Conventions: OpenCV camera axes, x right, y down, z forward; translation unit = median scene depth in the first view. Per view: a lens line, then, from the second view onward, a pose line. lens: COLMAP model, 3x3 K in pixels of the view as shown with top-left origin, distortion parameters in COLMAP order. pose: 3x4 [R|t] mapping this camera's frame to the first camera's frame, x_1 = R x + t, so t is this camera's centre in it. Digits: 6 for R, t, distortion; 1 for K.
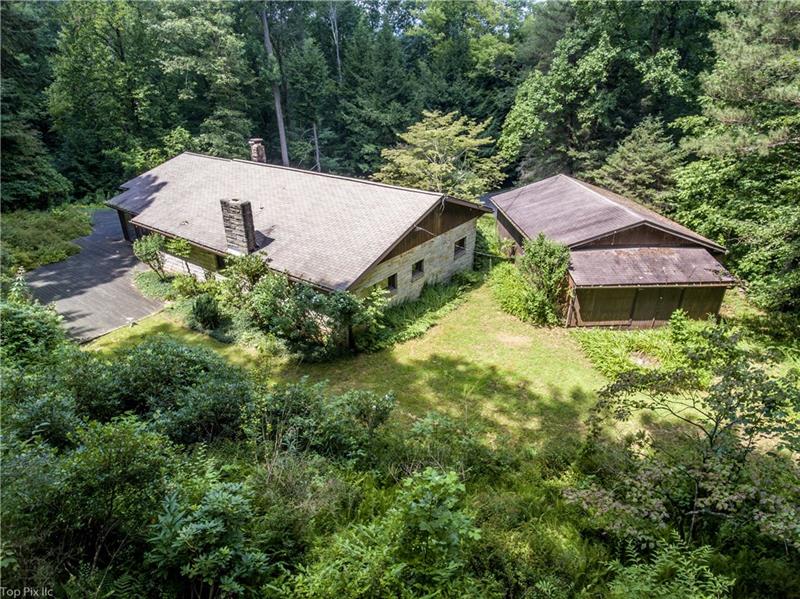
lens RADIAL K [[466.4, 0, 400.0], [0, 466.4, 299.5], [0, 0, 1]] dist [-0.016909, -0.001005]
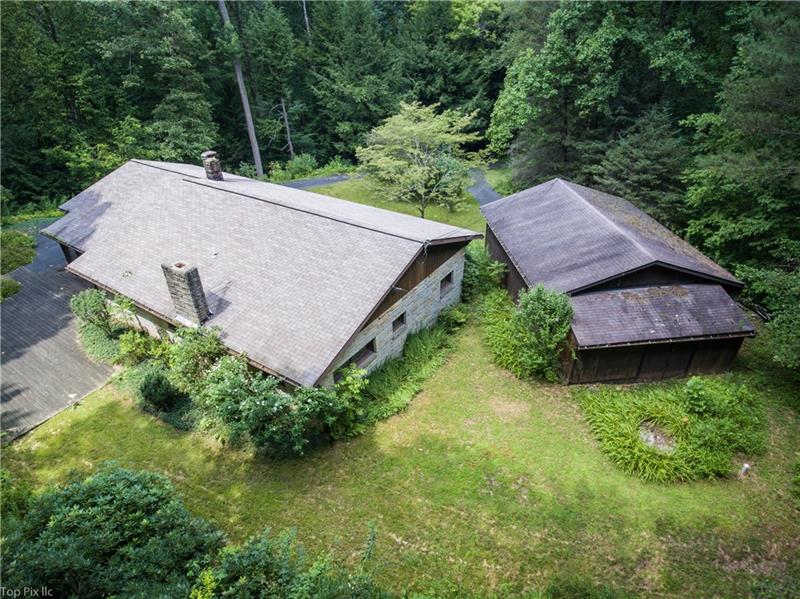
lens RADIAL K [[466.4, 0, 400.0], [0, 466.4, 299.5], [0, 0, 1]] dist [-0.016909, -0.001005]
pose [[0.998944, -0.039867, 0.022821, 0.015707], [0.037106, 0.993158, 0.110730, -0.153226], [-0.027080, -0.109766, 0.993588, 0.098891]]
